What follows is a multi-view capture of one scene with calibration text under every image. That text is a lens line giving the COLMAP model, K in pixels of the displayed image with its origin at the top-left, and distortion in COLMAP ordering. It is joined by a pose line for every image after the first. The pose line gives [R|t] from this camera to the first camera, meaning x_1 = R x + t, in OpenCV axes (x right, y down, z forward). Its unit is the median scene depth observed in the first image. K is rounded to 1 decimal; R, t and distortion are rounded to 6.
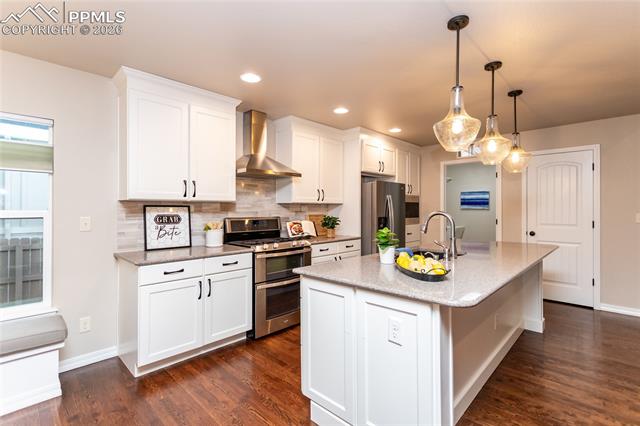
lens RADIAL K [[308.1, 0, 315.5], [0, 308.1, 206.3], [0, 0, 1]] dist [-0.001328, 0.001370]
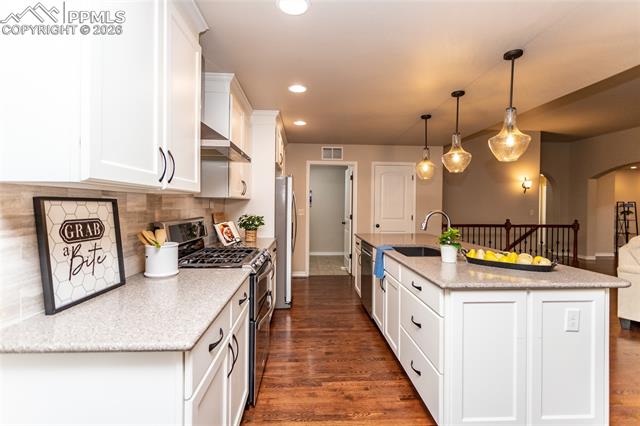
lens RADIAL K [[308.1, 0, 318.5], [0, 308.1, 206.6], [0, 0, 1]] dist [-0.001328, 0.001370]
pose [[0.668656, 0.003343, 0.743565, -0.585549], [-0.016990, 0.999798, 0.010783, -0.001036], [-0.743378, -0.019844, 0.668577, 0.466585]]
